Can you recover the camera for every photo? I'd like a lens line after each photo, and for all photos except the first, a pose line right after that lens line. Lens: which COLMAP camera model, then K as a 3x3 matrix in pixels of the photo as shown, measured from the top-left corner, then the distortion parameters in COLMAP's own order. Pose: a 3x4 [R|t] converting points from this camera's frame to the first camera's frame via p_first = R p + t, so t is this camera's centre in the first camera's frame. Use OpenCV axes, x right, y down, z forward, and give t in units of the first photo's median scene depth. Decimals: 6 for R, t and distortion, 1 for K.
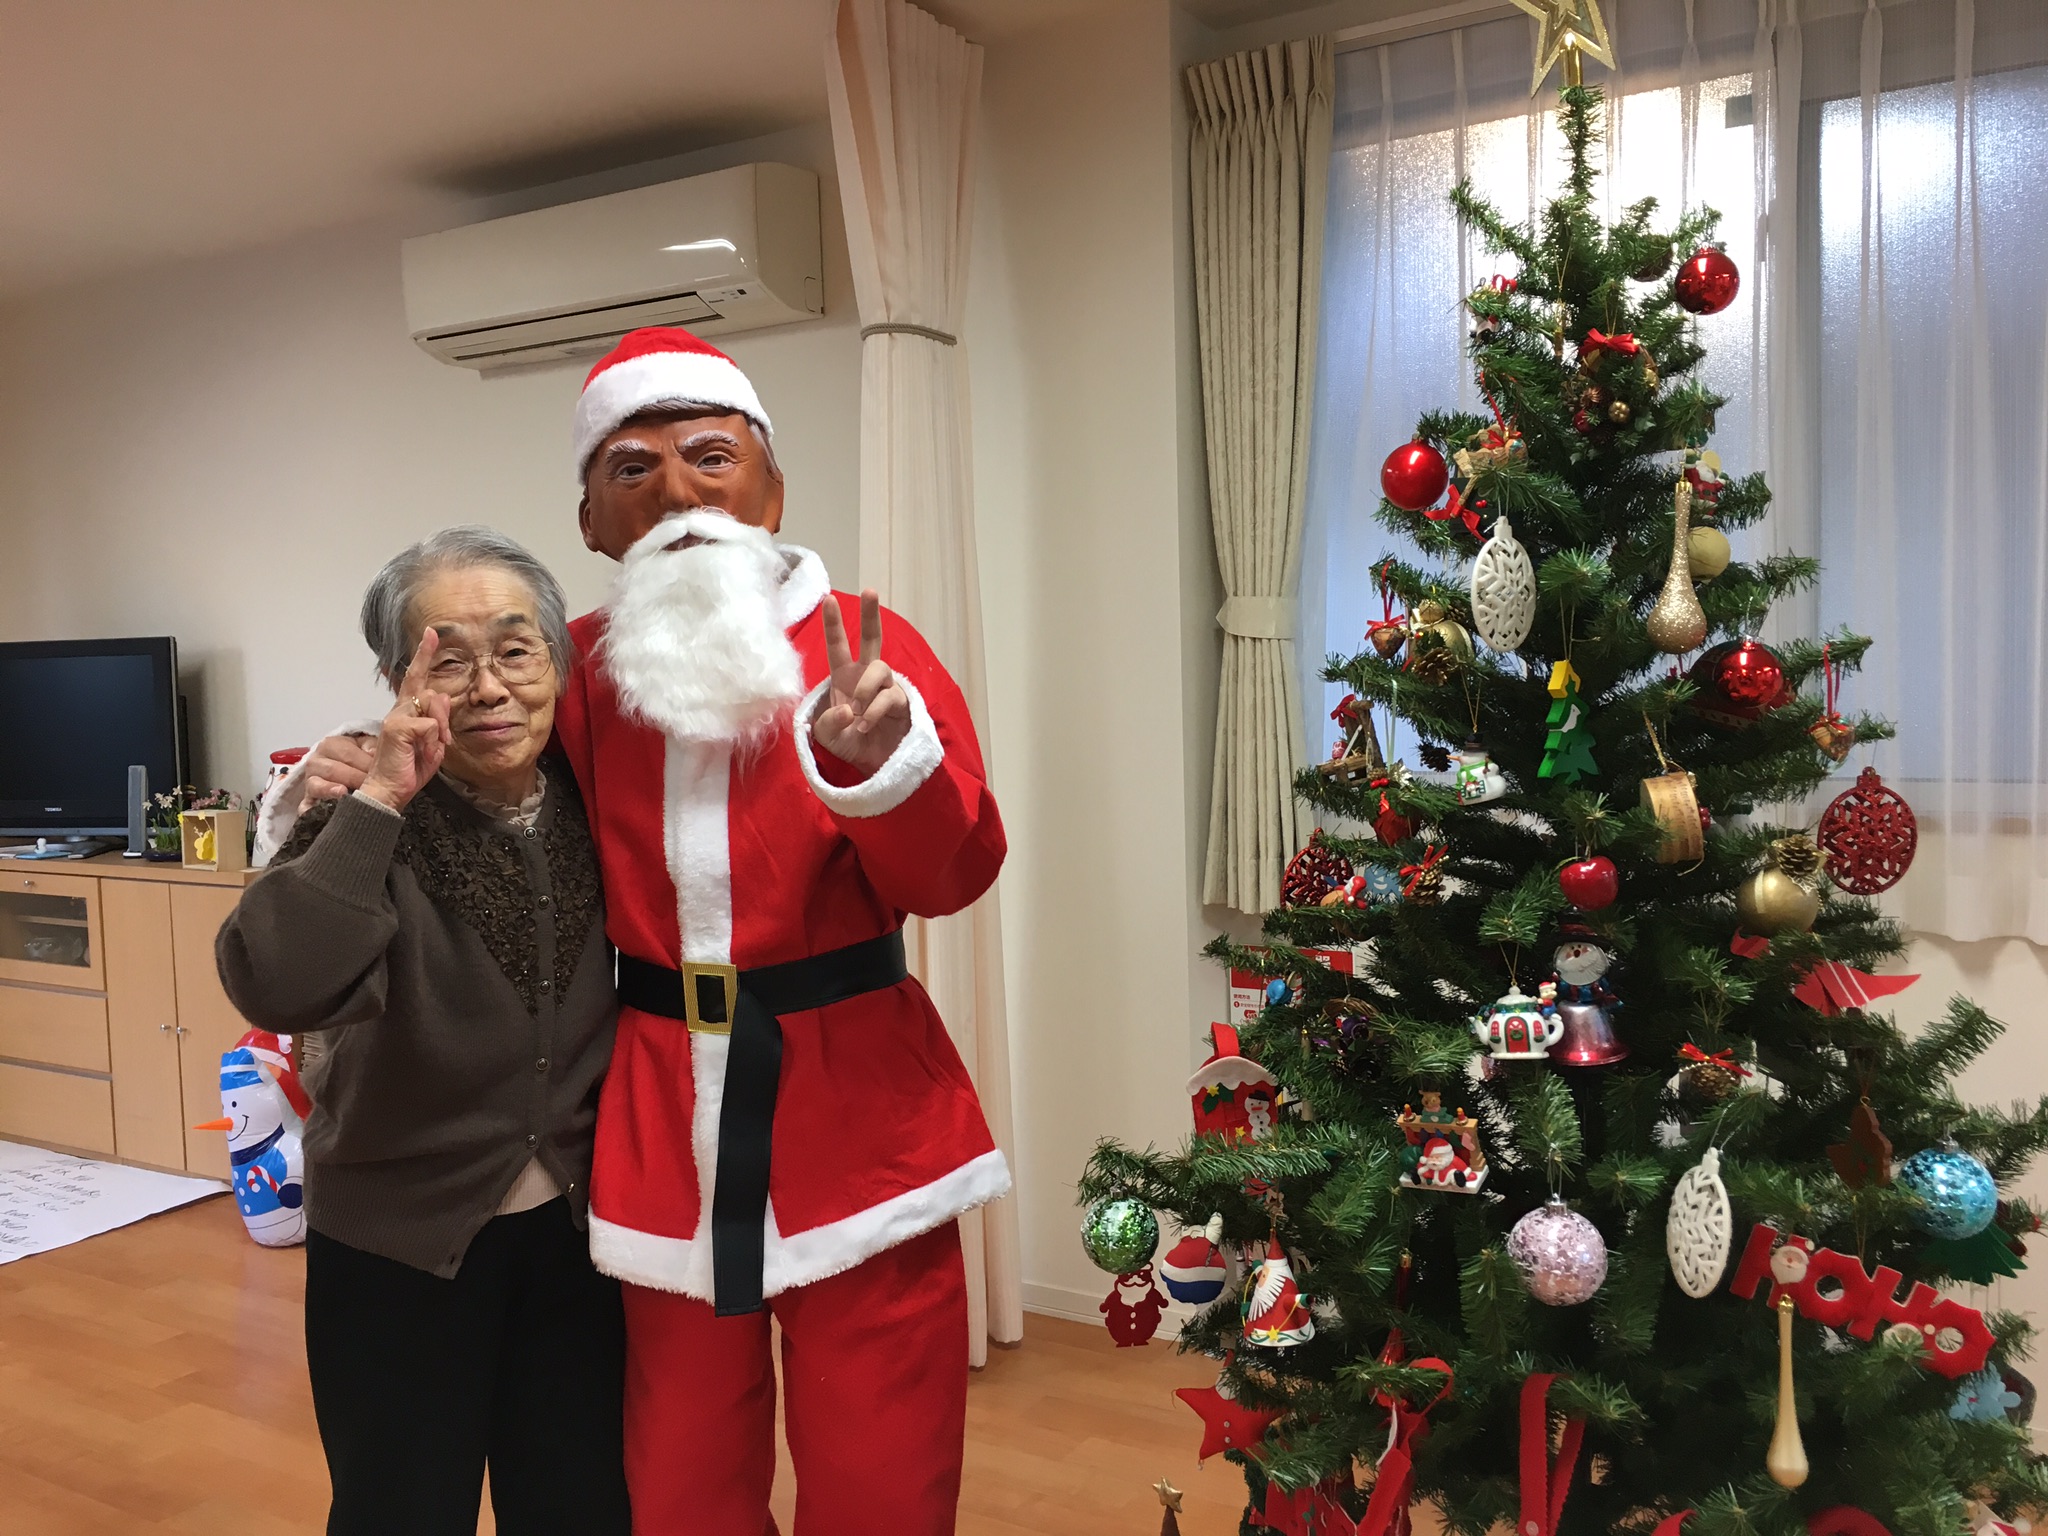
lens RADIAL K [[1748.6, 0, 1021.4], [0, 1748.6, 765.2], [0, 0, 1]] dist [0.095048, -0.128291]
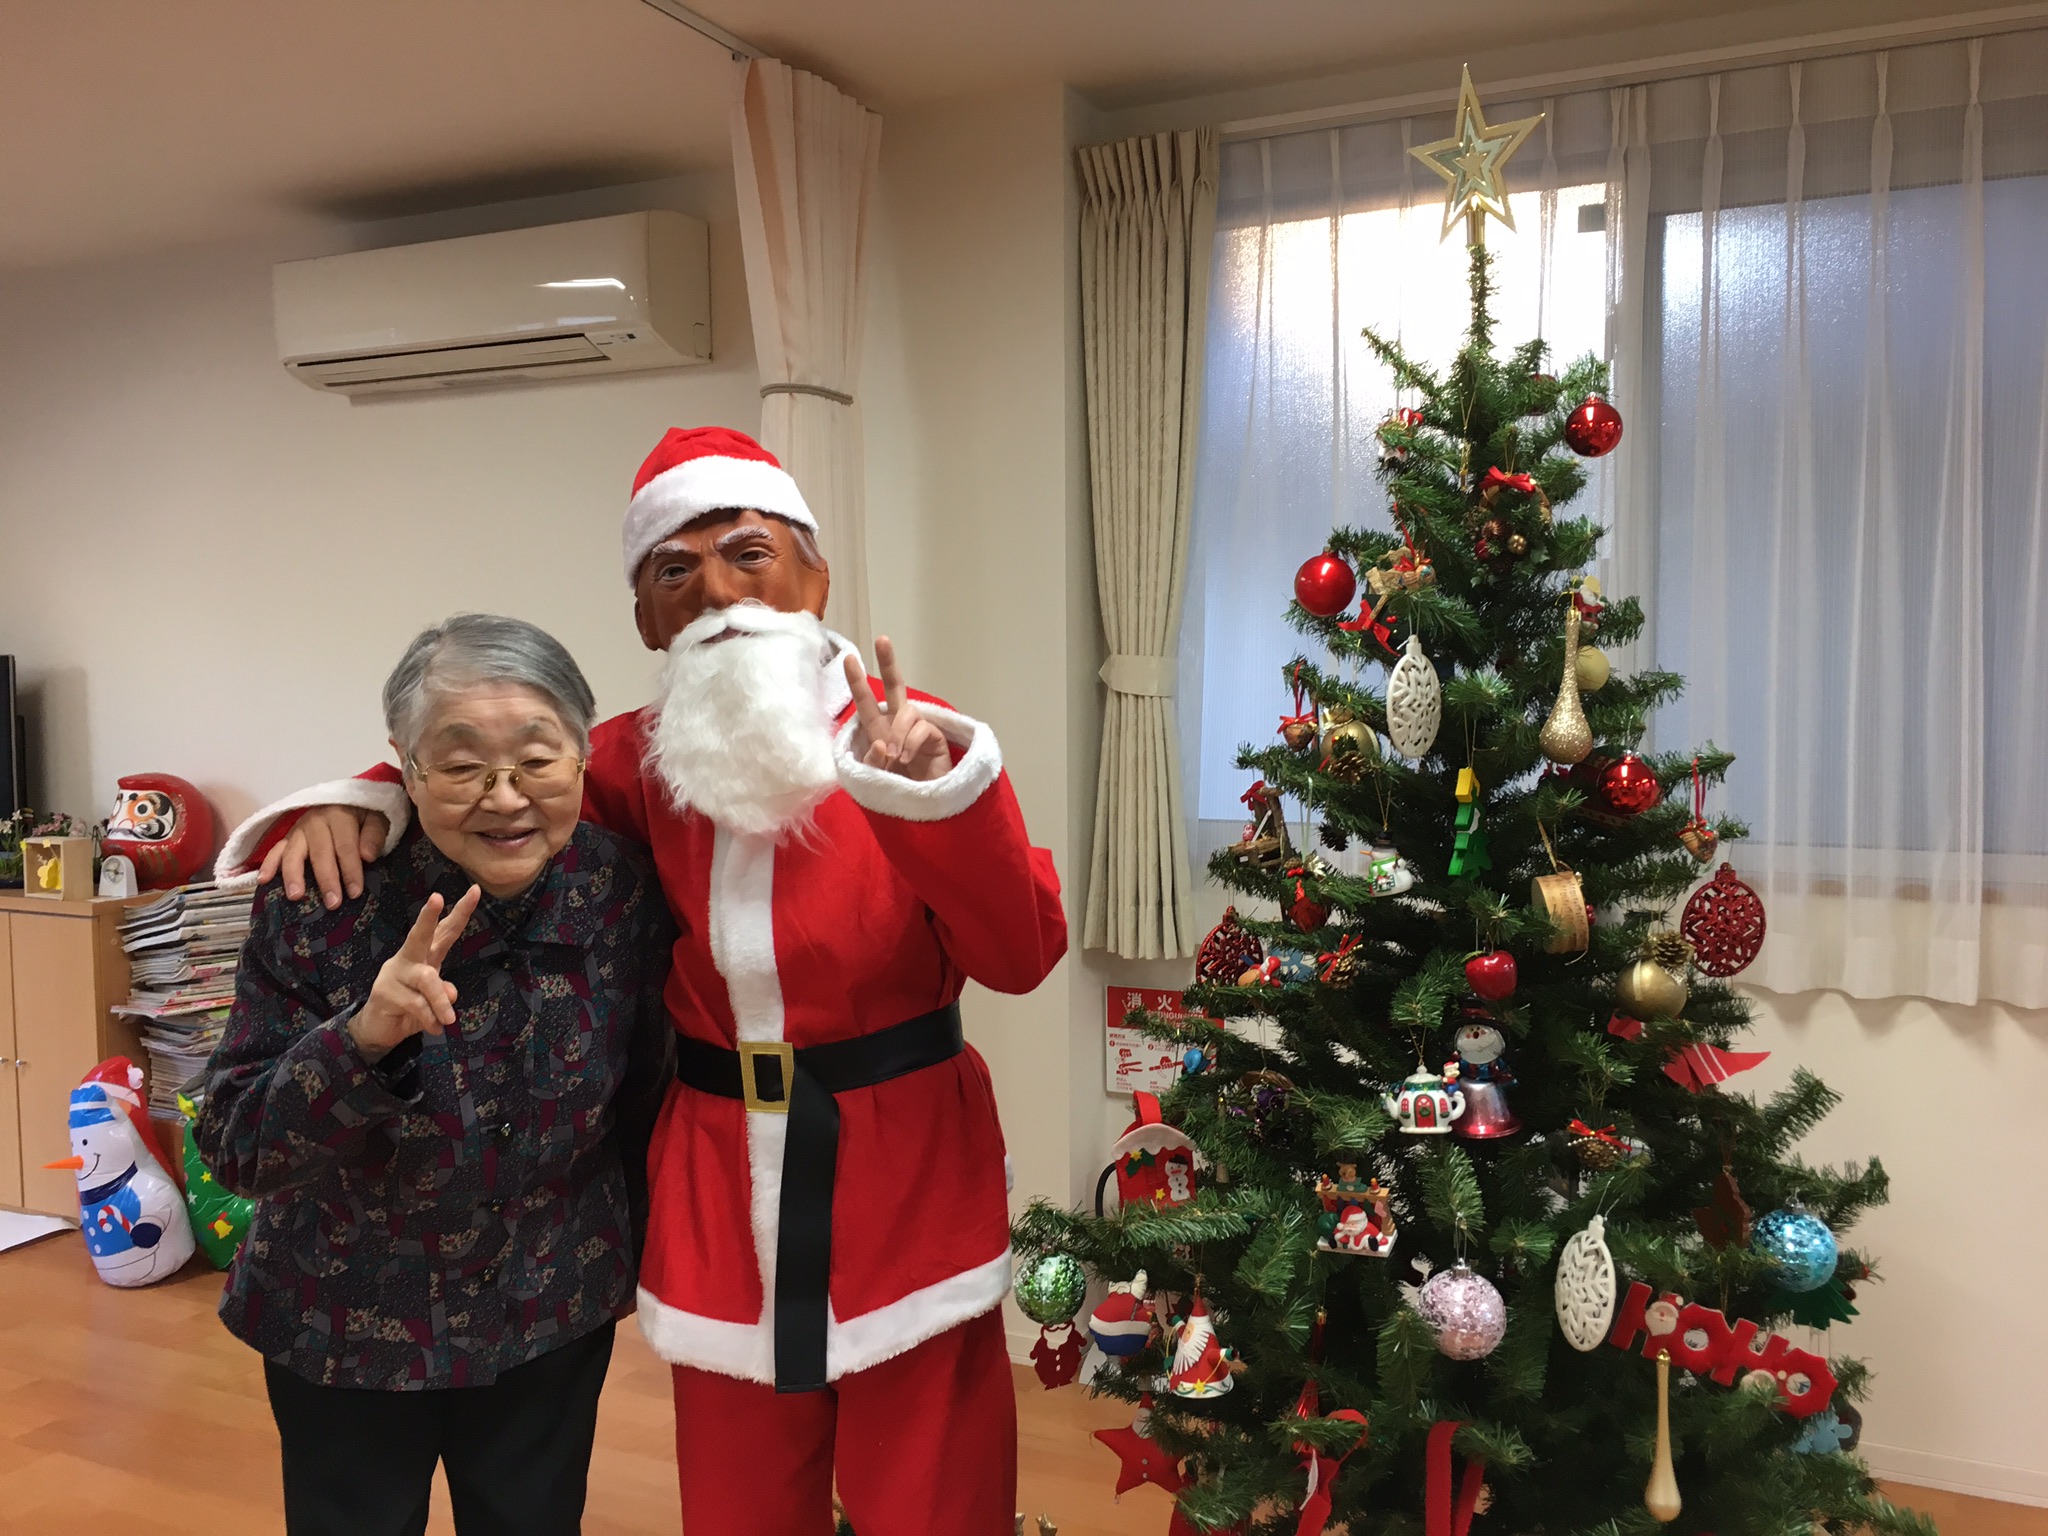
lens RADIAL K [[1748.6, 0, 1021.4], [0, 1748.6, 765.2], [0, 0, 1]] dist [0.095048, -0.128291]
pose [[0.994989, 0.014319, 0.098956, -0.073963], [-0.014087, 0.999896, -0.003040, -0.051023], [-0.098989, 0.001630, 0.995087, -0.062691]]
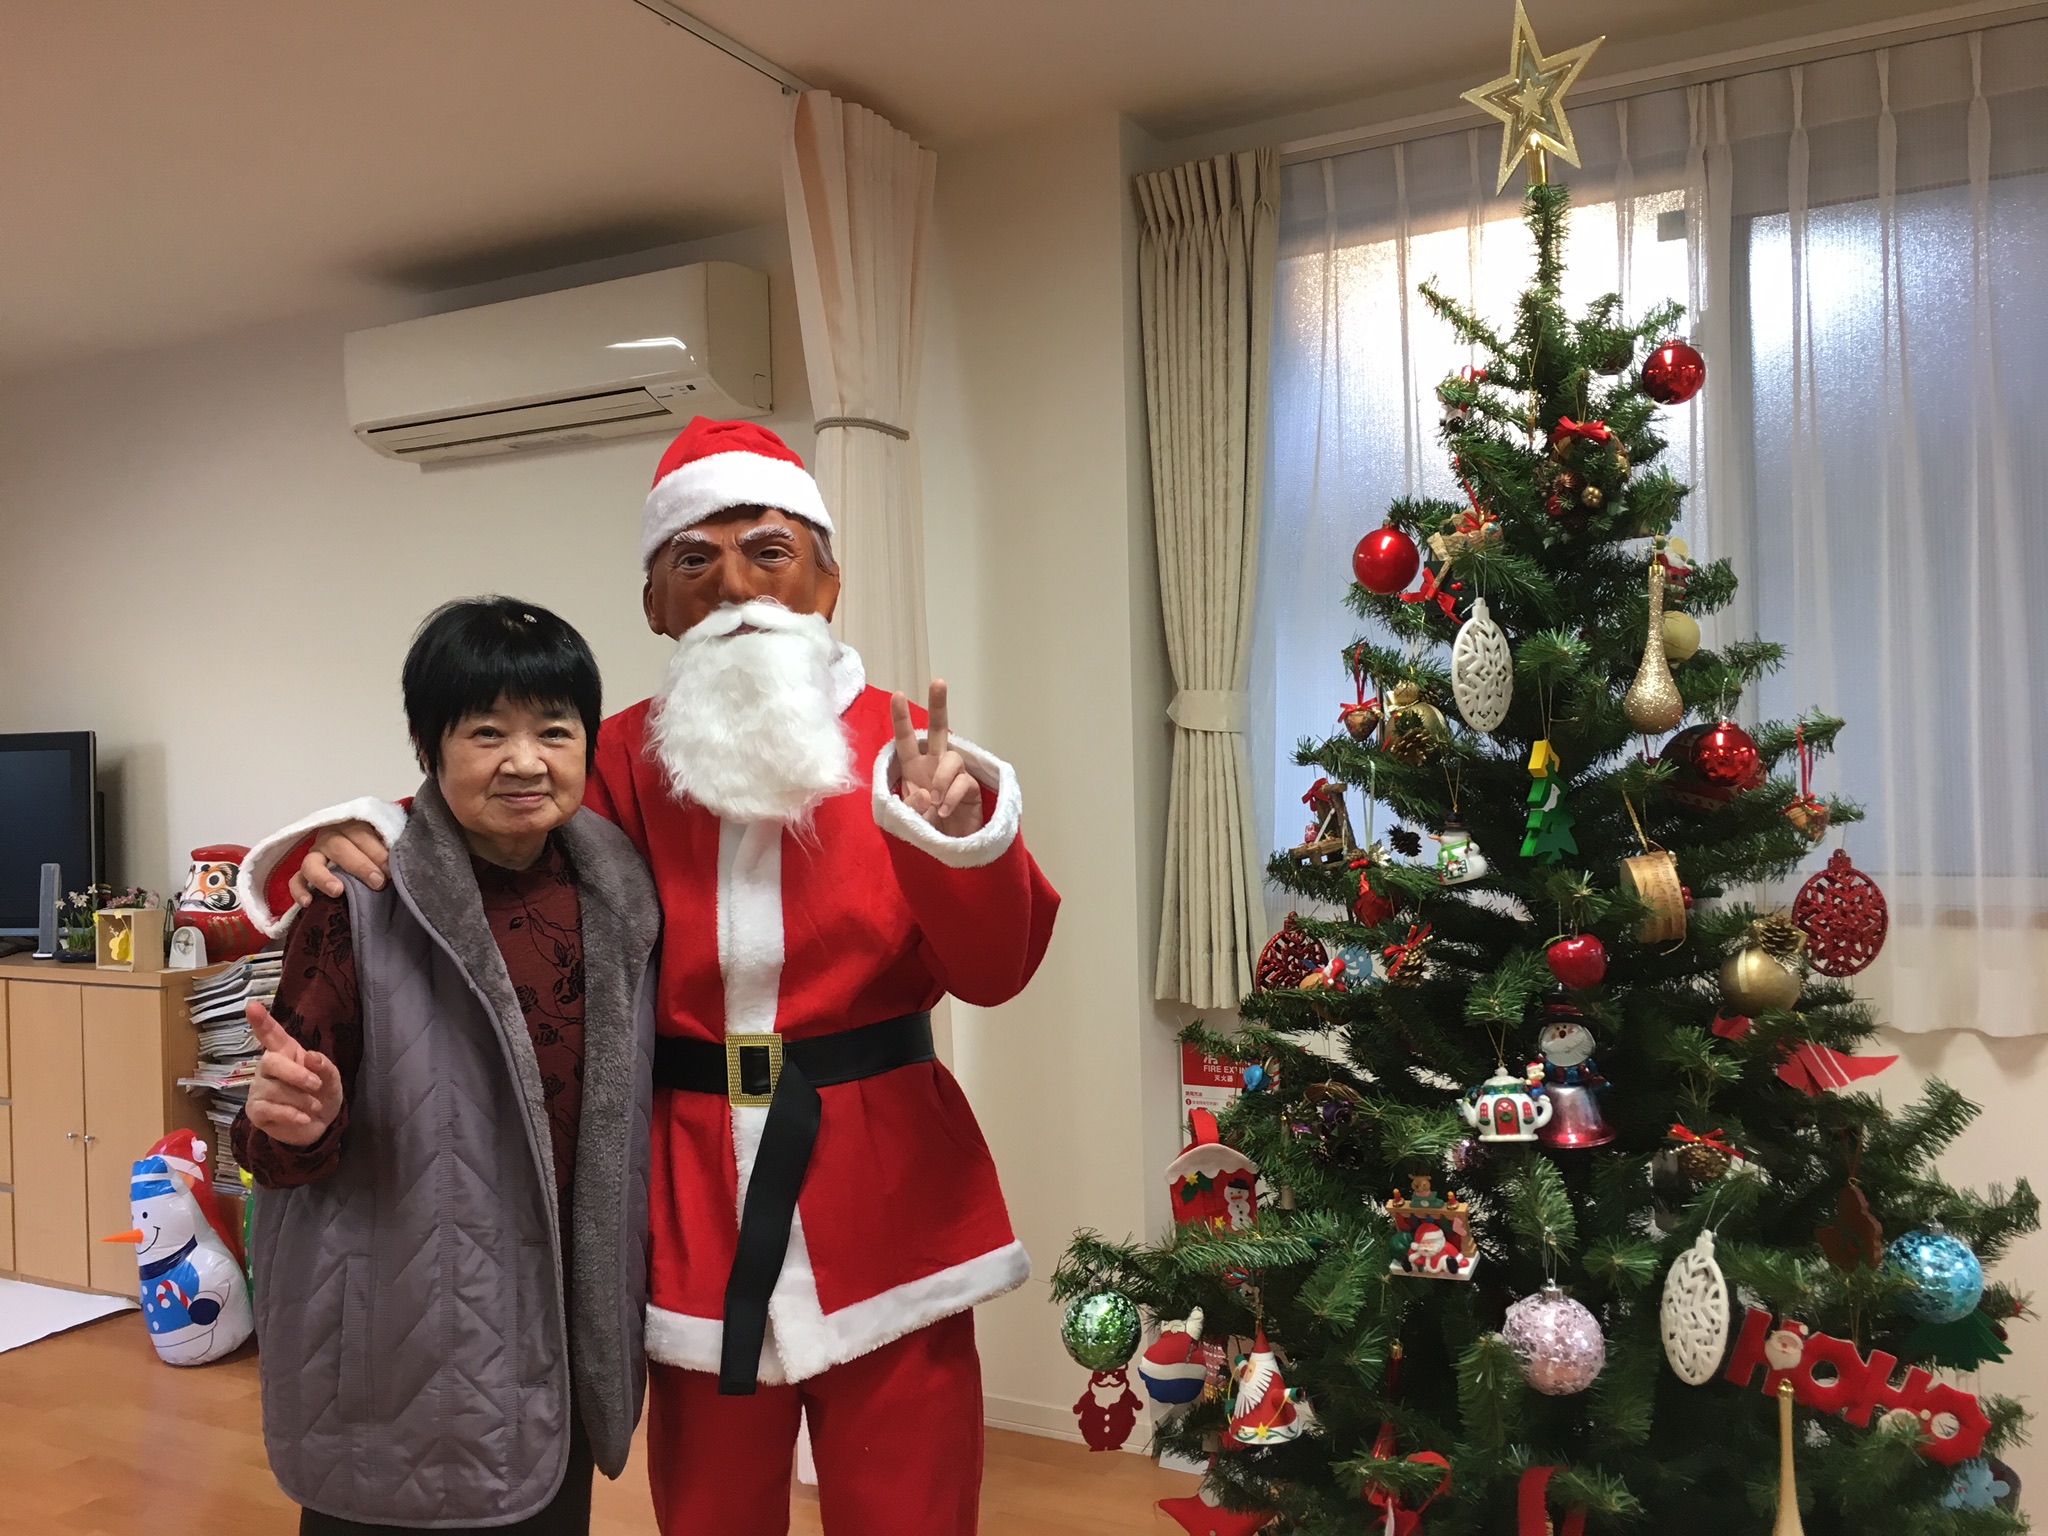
lens RADIAL K [[1748.5, 0, 1023.5], [0, 1748.5, 765.4], [0, 0, 1]] dist [0.092029, -0.121148]
pose [[0.998991, 0.003528, 0.044783, -0.031242], [-0.000801, 0.998153, -0.060748, 0.015227], [-0.044915, 0.060650, 0.997148, 0.013018]]
